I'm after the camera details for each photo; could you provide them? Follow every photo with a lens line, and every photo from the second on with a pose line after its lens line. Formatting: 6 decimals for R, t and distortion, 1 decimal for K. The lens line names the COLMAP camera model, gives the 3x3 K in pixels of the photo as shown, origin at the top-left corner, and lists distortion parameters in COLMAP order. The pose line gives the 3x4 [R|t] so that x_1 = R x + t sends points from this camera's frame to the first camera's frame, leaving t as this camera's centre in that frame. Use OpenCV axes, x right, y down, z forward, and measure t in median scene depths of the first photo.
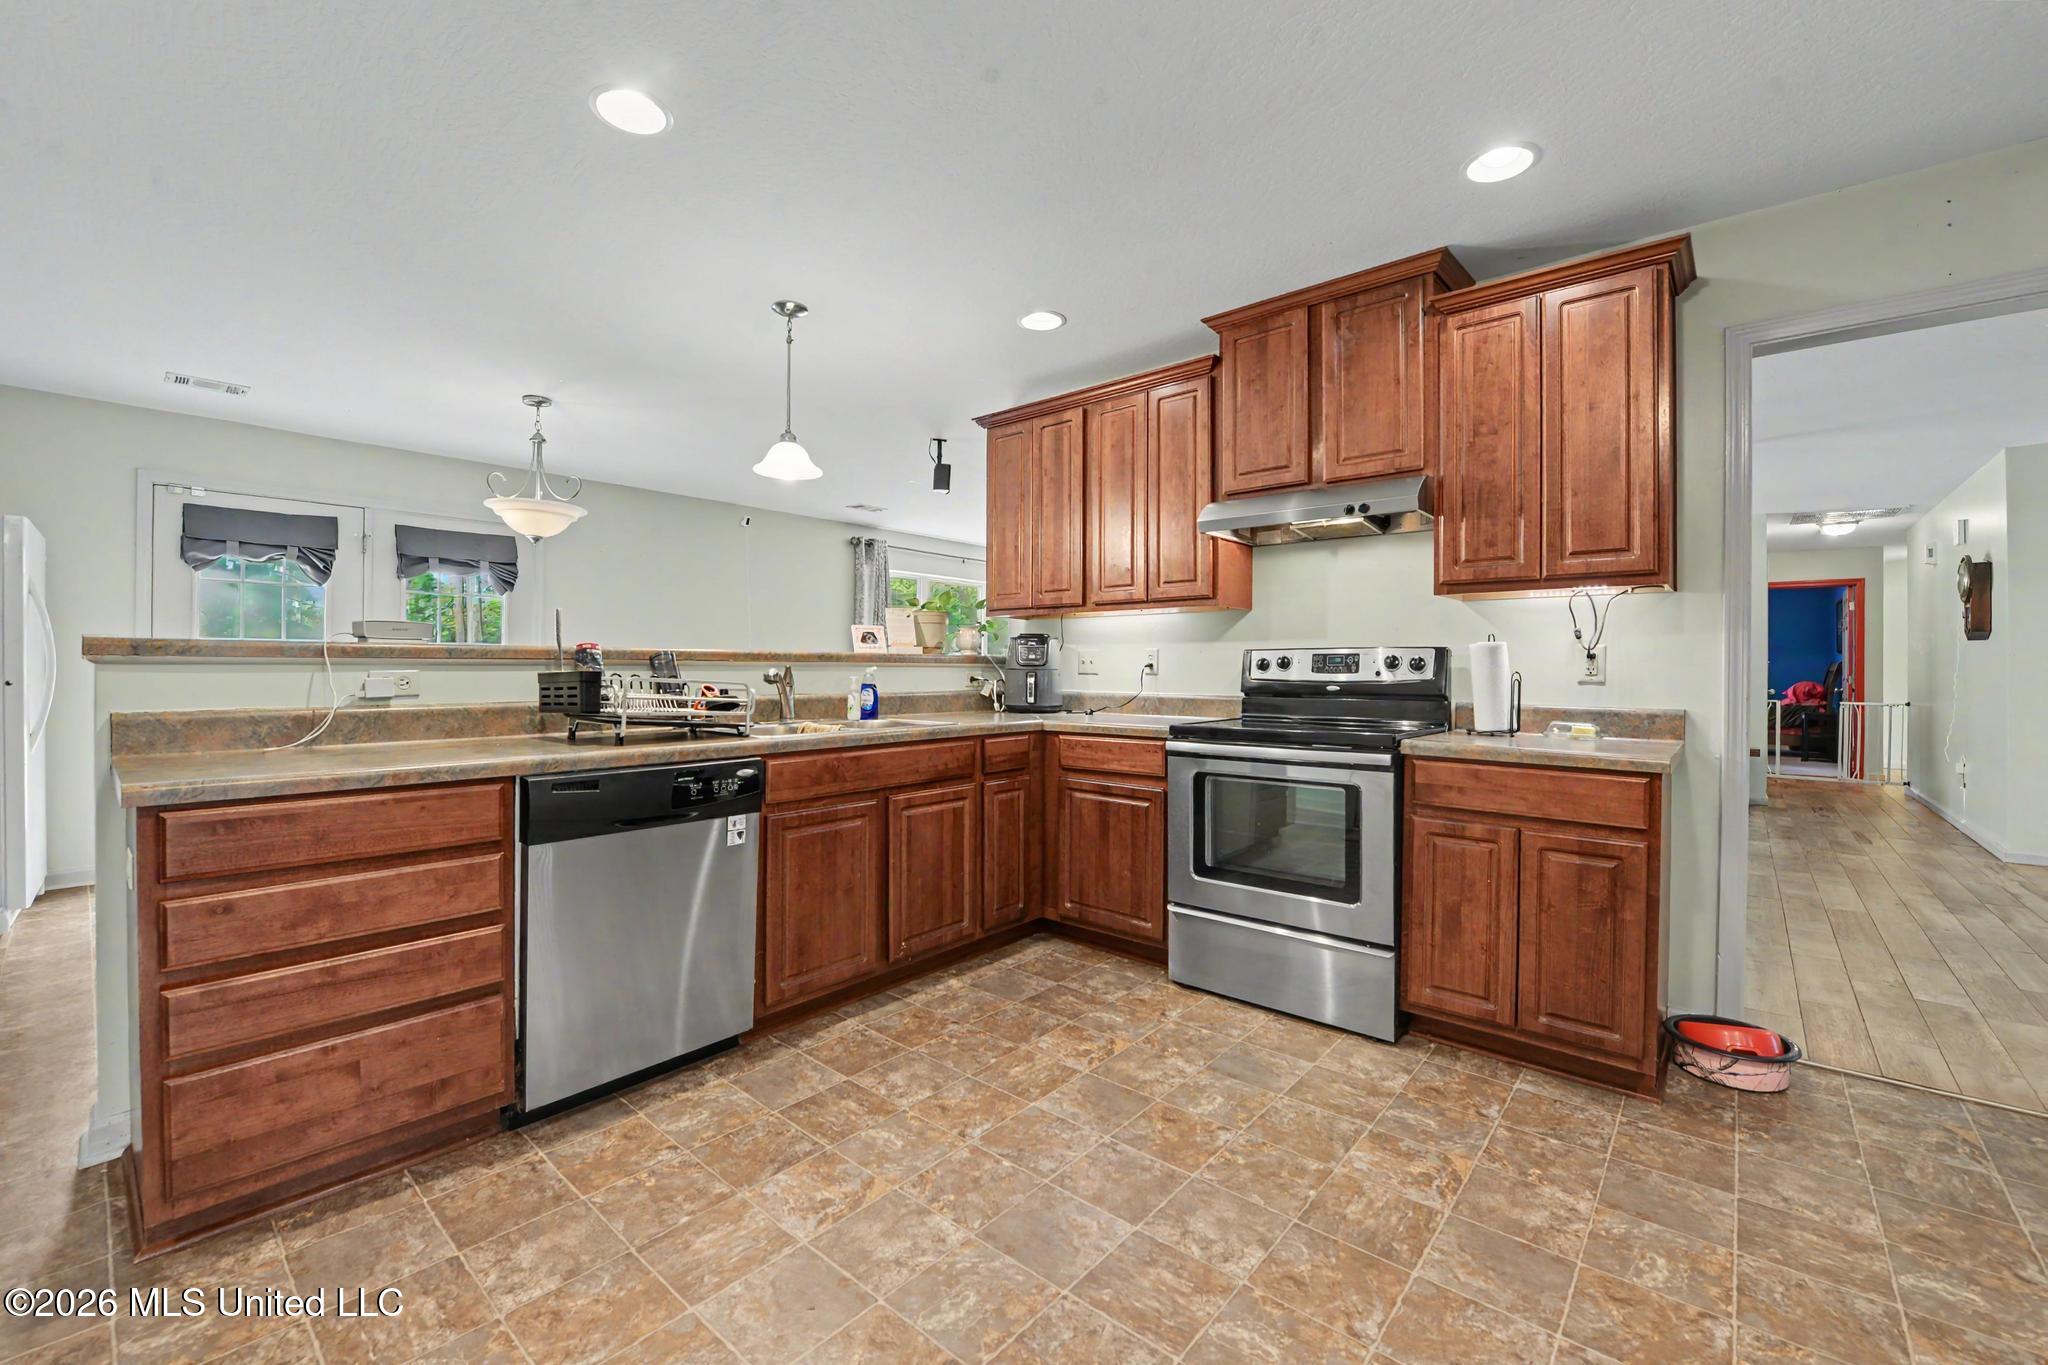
lens RADIAL K [[830.7, 0, 1021.7], [0, 830.7, 673.3], [0, 0, 1]] dist [-0.019015, -0.000516]
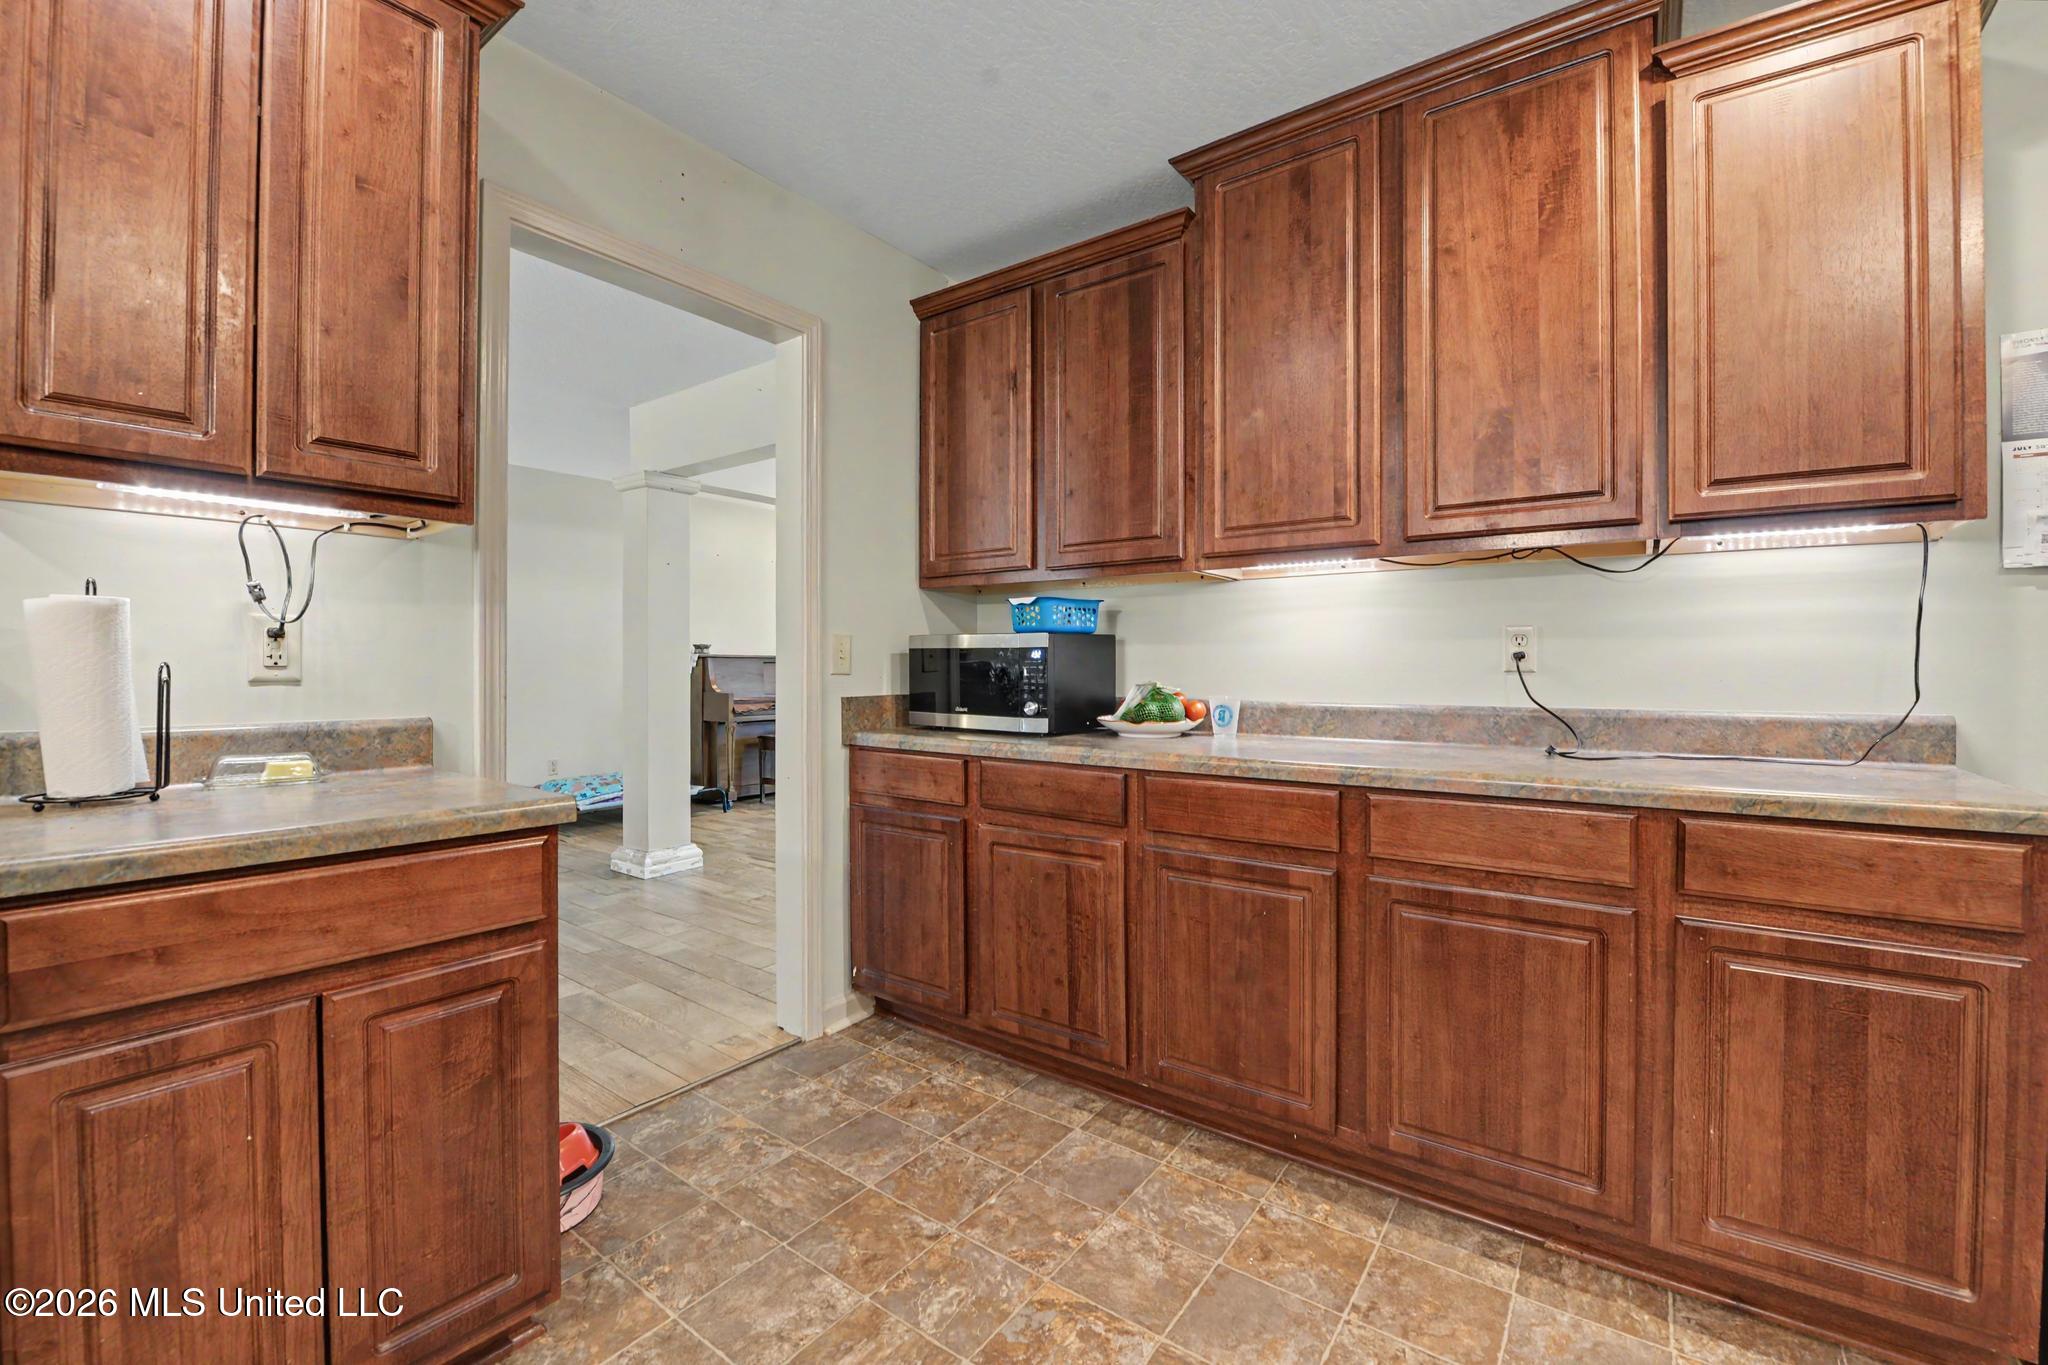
lens RADIAL K [[846.0, 0, 1026.7], [0, 846.0, 671.8], [0, 0, 1]] dist [-0.021330, -0.000588]
pose [[-0.071840, -0.014704, 0.997308, 0.100923], [0.004453, 0.999877, 0.015062, -0.001583], [-0.997406, 0.005523, -0.071766, 0.609155]]
